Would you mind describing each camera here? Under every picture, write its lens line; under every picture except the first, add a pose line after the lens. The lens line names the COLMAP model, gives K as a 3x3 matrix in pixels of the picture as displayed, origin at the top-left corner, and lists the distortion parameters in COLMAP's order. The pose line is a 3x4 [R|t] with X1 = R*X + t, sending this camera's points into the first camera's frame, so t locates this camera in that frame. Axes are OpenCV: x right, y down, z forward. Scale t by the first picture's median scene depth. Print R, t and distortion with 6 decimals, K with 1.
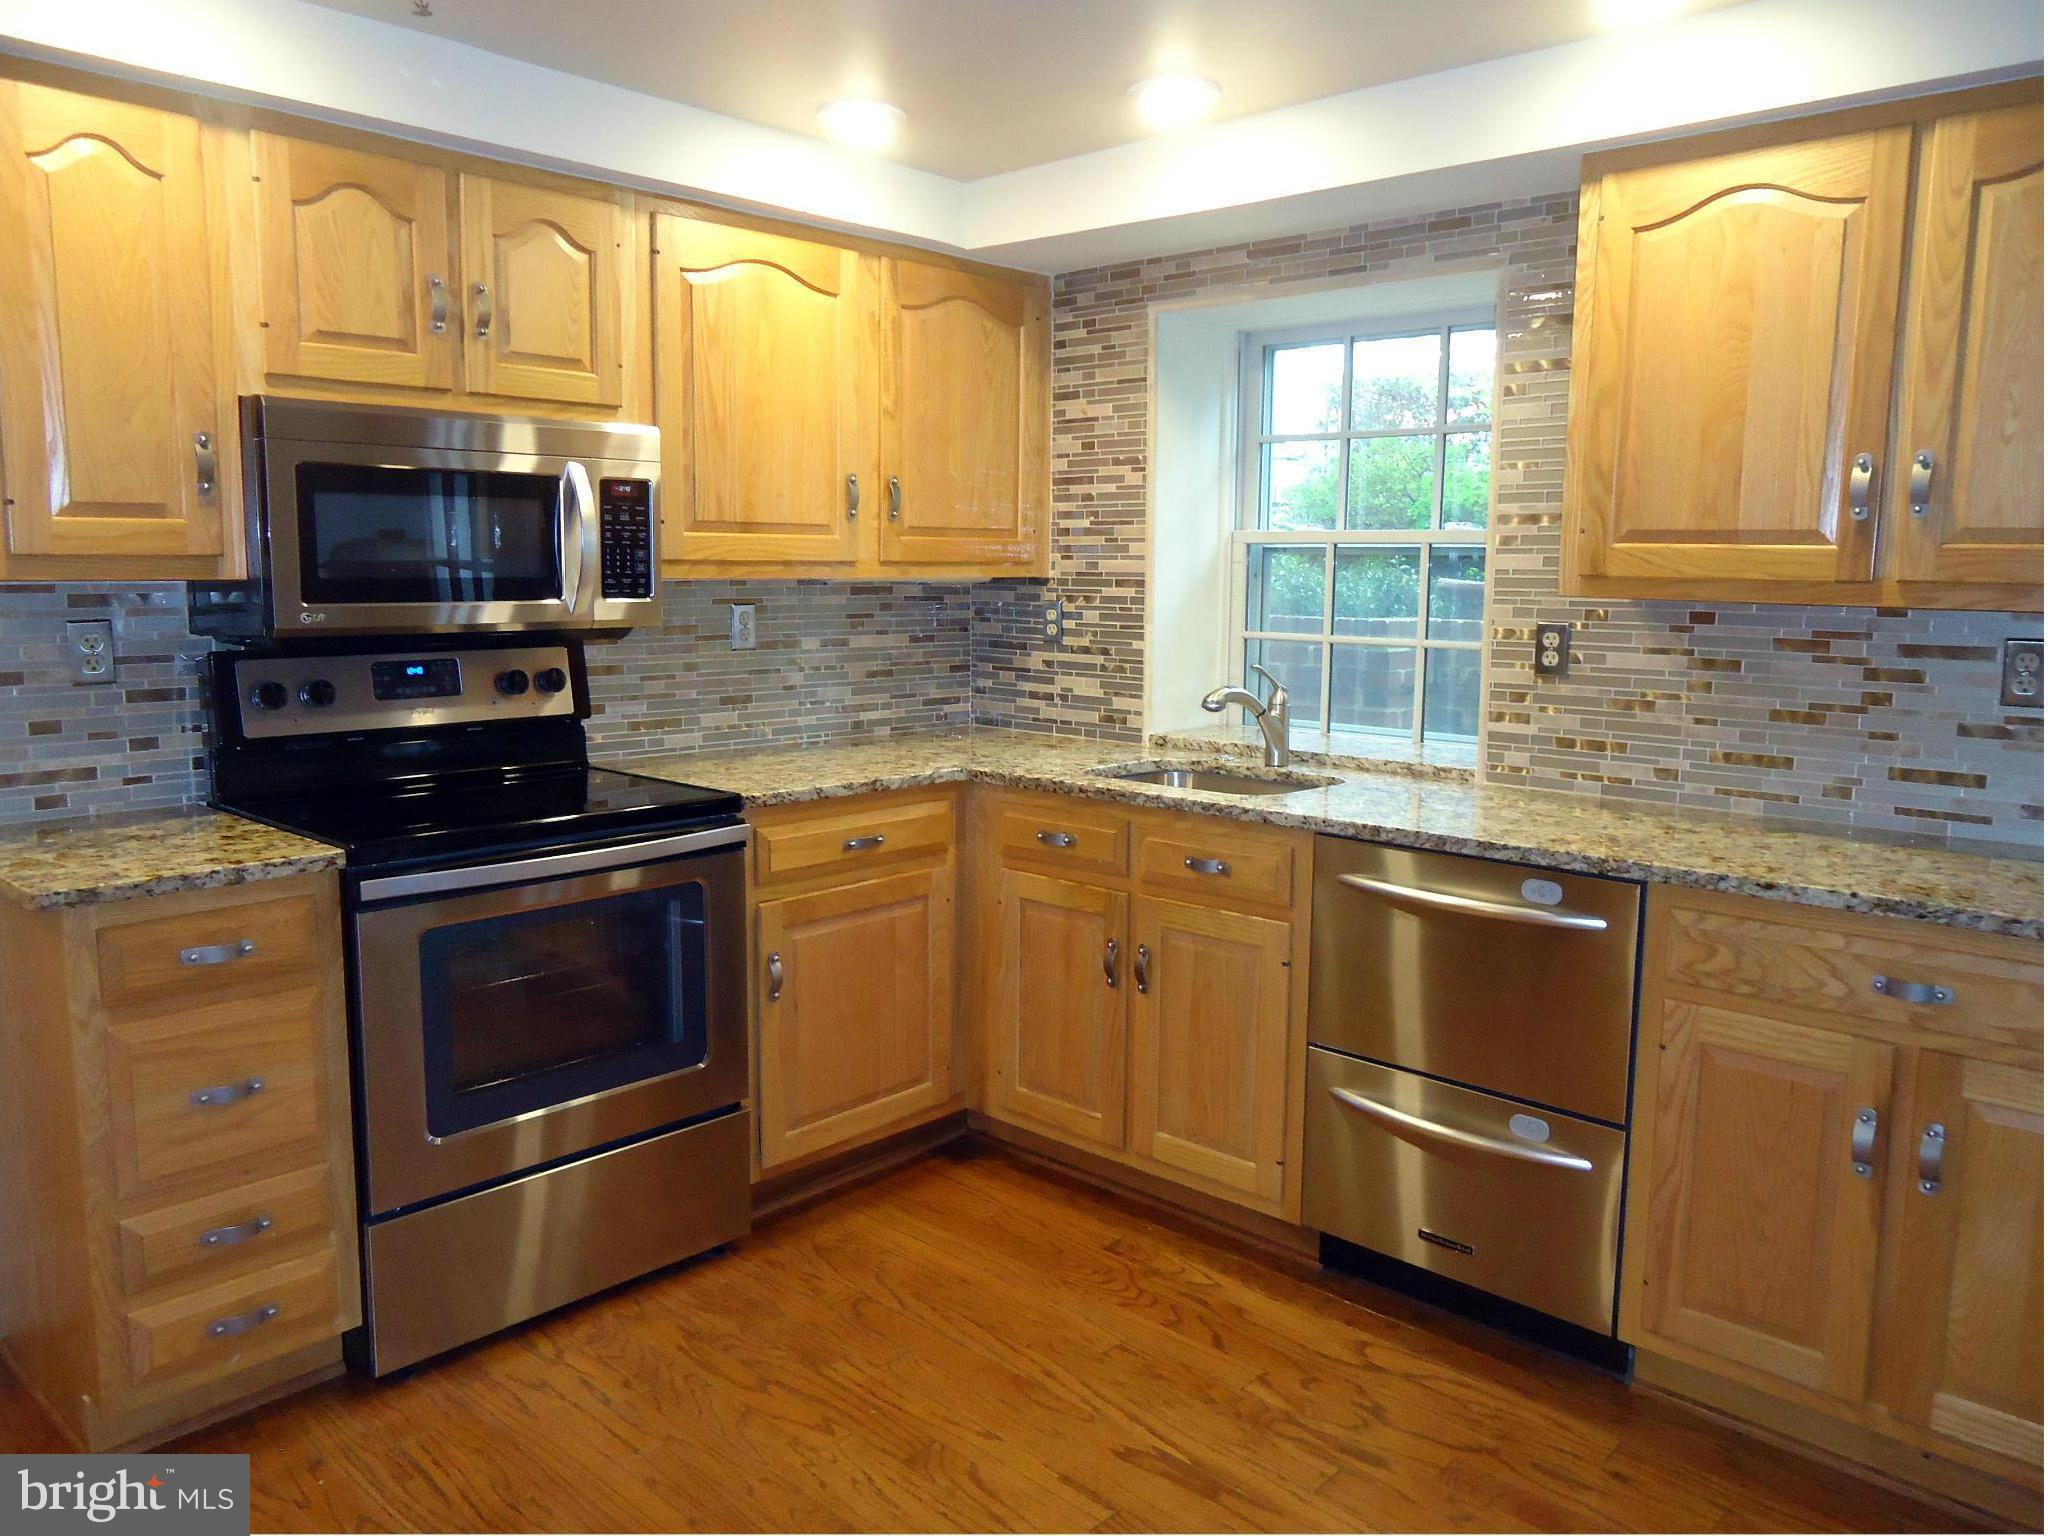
lens RADIAL K [[1506.7, 0, 1024.7], [0, 1506.7, 750.8], [0, 0, 1]] dist [-0.000151, 0.007700]
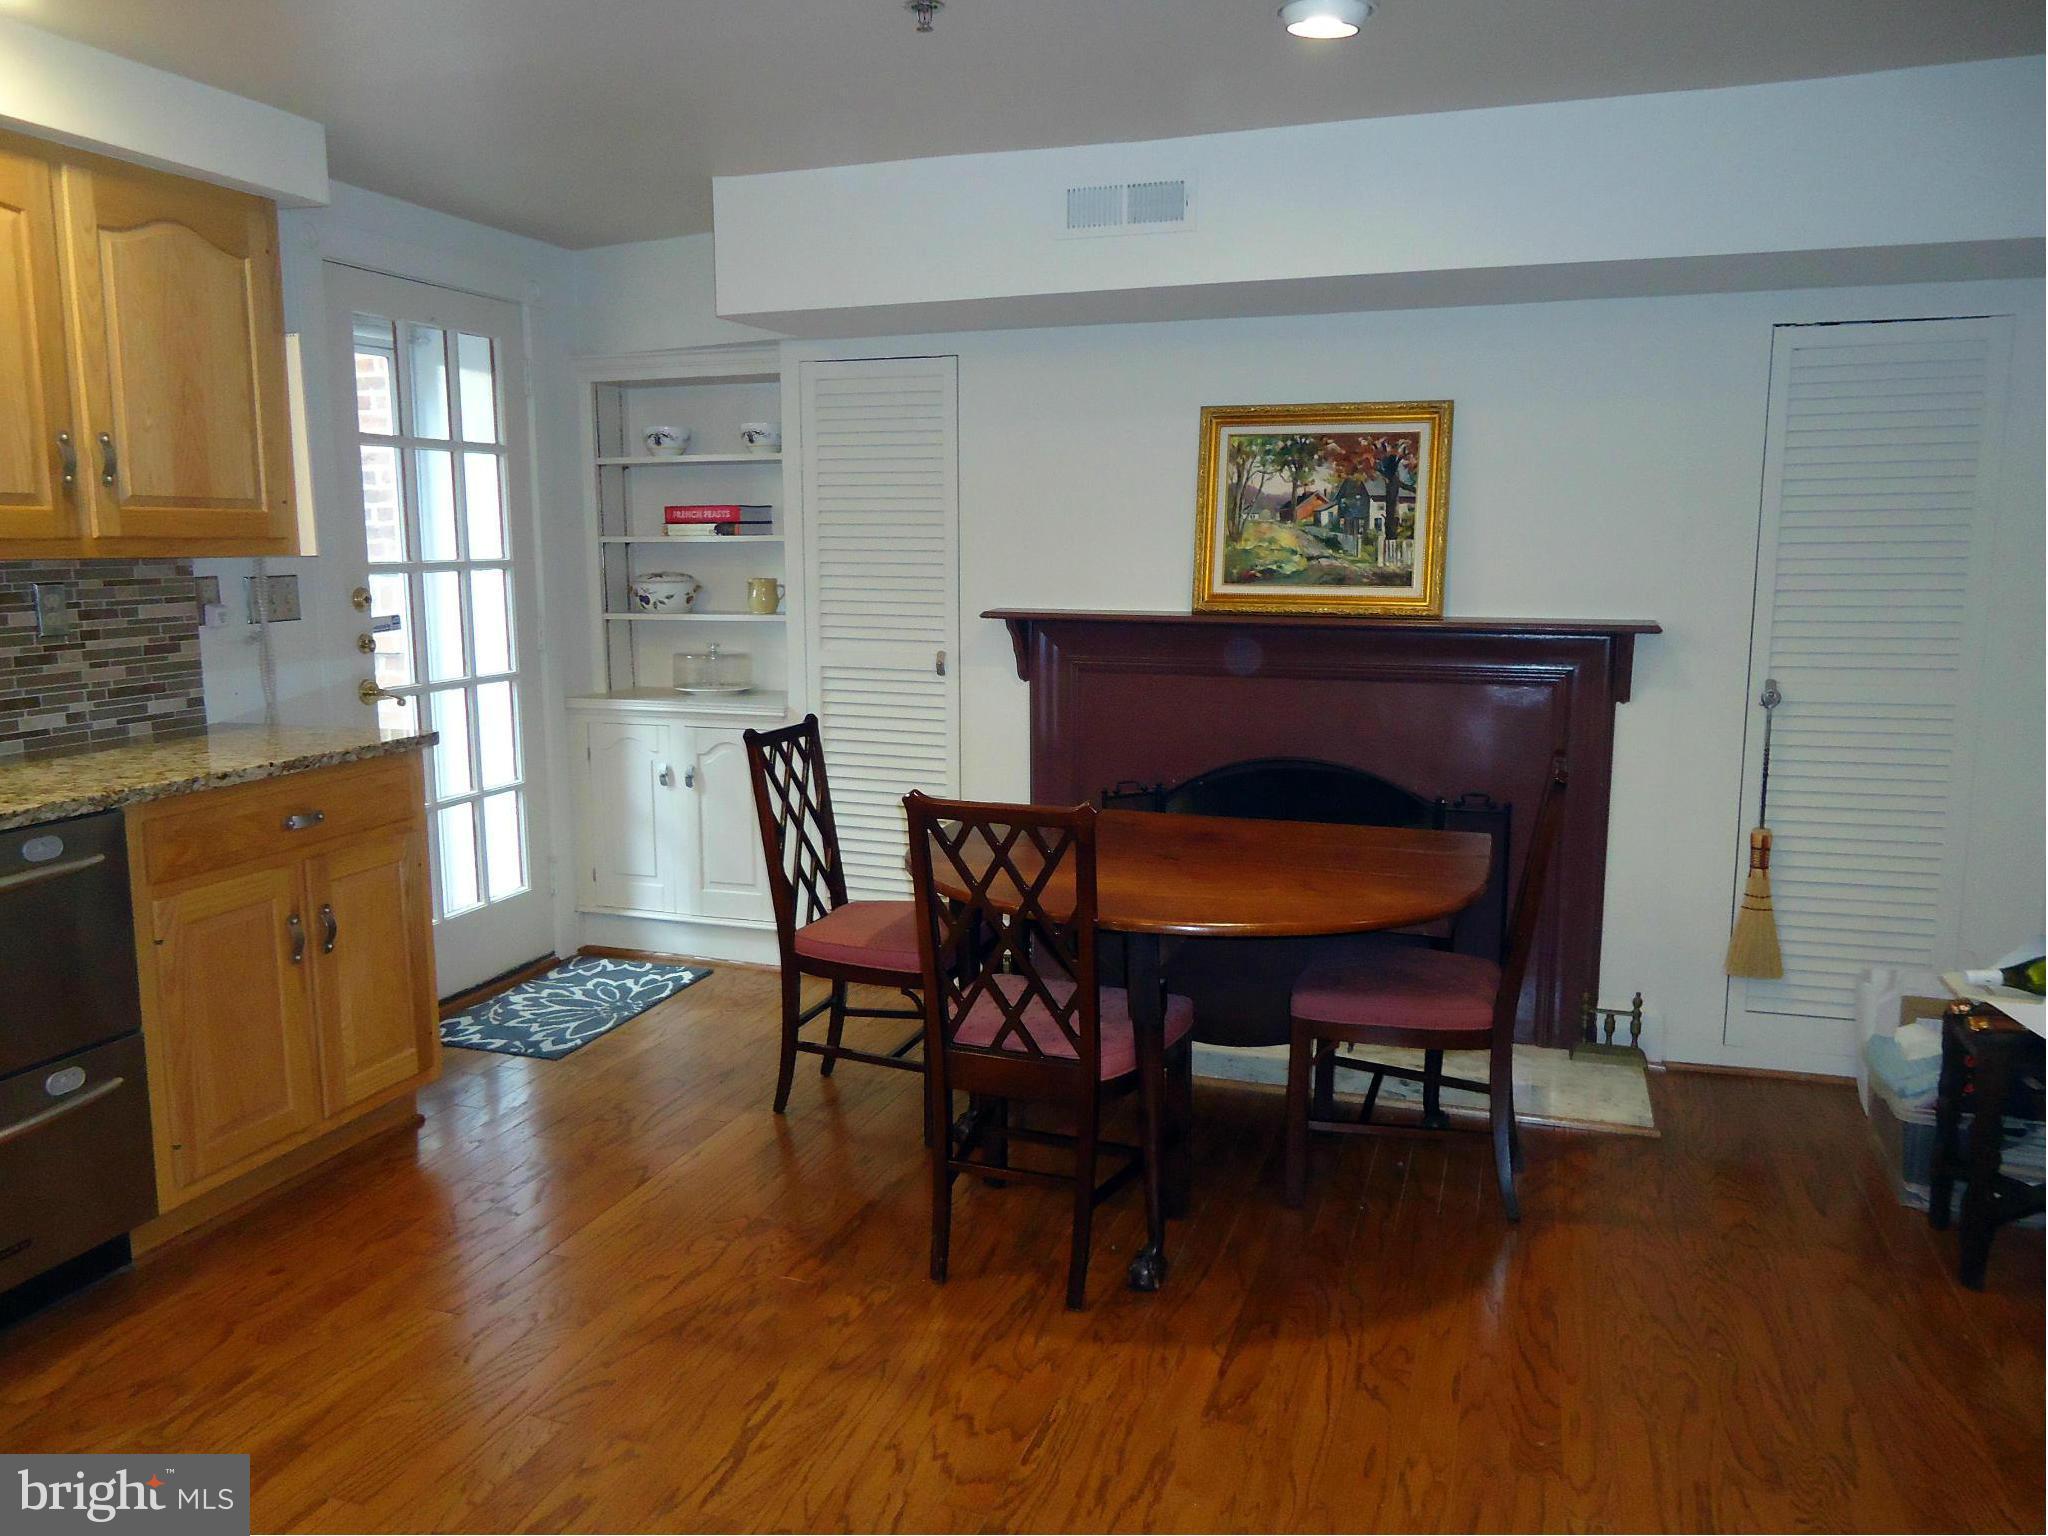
lens RADIAL K [[1506.7, 0, 1024.7], [0, 1506.7, 750.8], [0, 0, 1]] dist [-0.000151, 0.007700]
pose [[-0.410676, -0.138673, 0.901174, -0.651513], [0.115446, 0.972504, 0.202259, -0.077623], [-0.904443, 0.187100, -0.383375, 0.609390]]
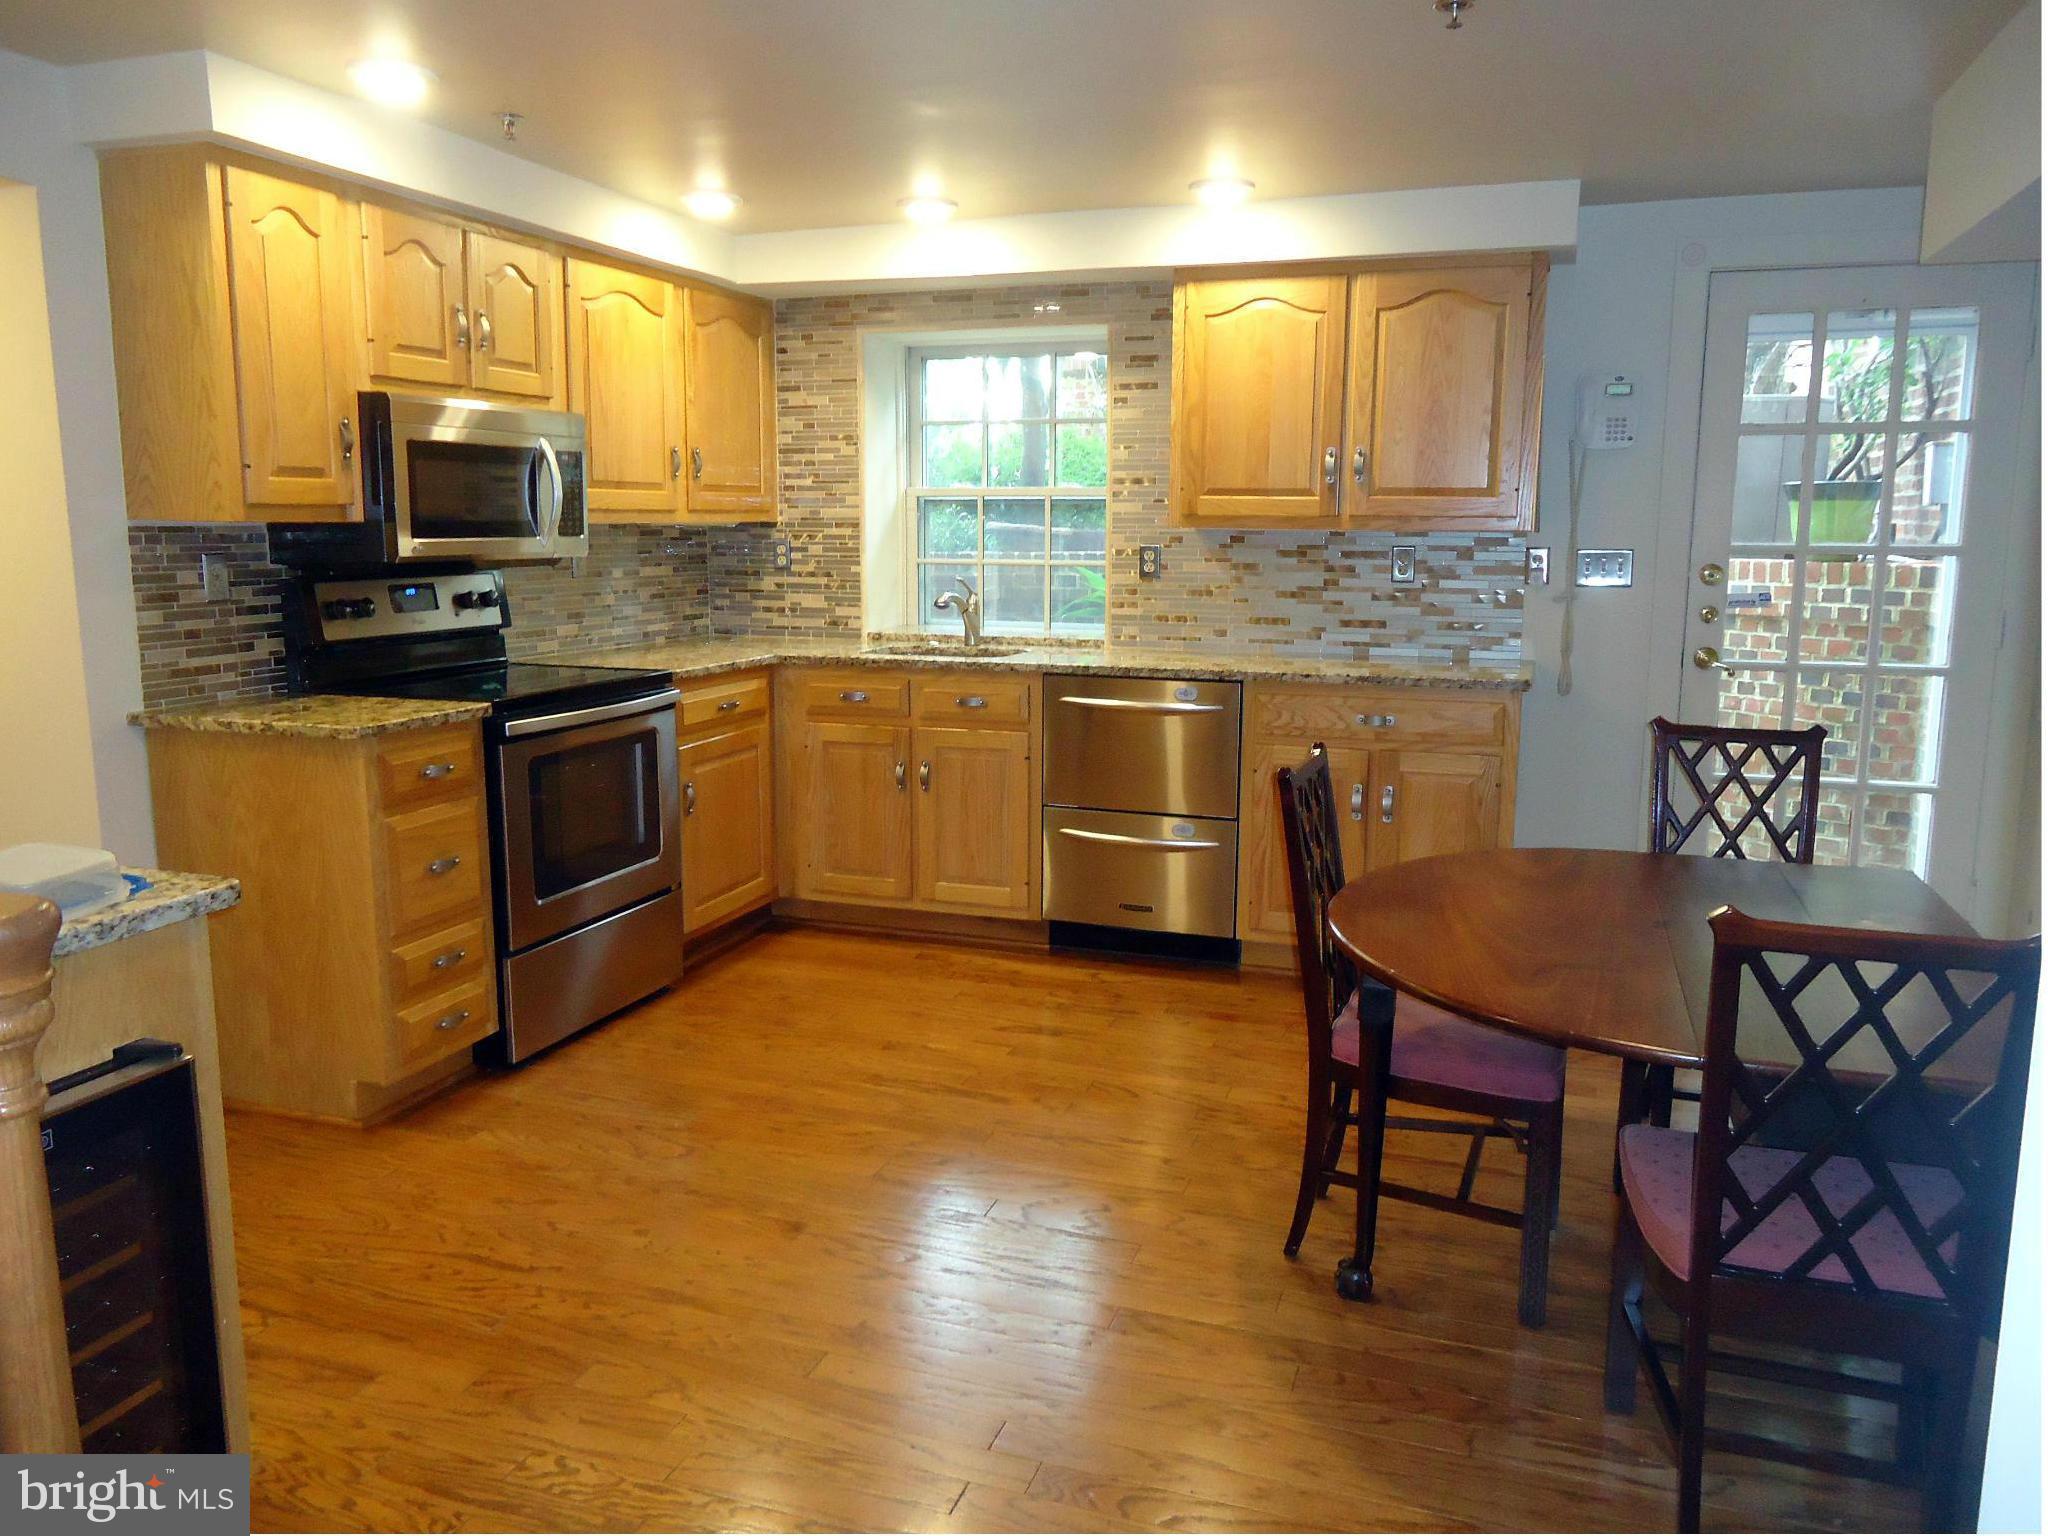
lens RADIAL K [[1506.7, 0, 1024.7], [0, 1506.7, 750.8], [0, 0, 1]] dist [-0.000151, 0.007700]
pose [[0.915836, -0.067354, 0.395864, -0.417148], [0.055644, 0.997608, 0.041004, 0.060192], [-0.397679, -0.015526, 0.917393, -0.427645]]
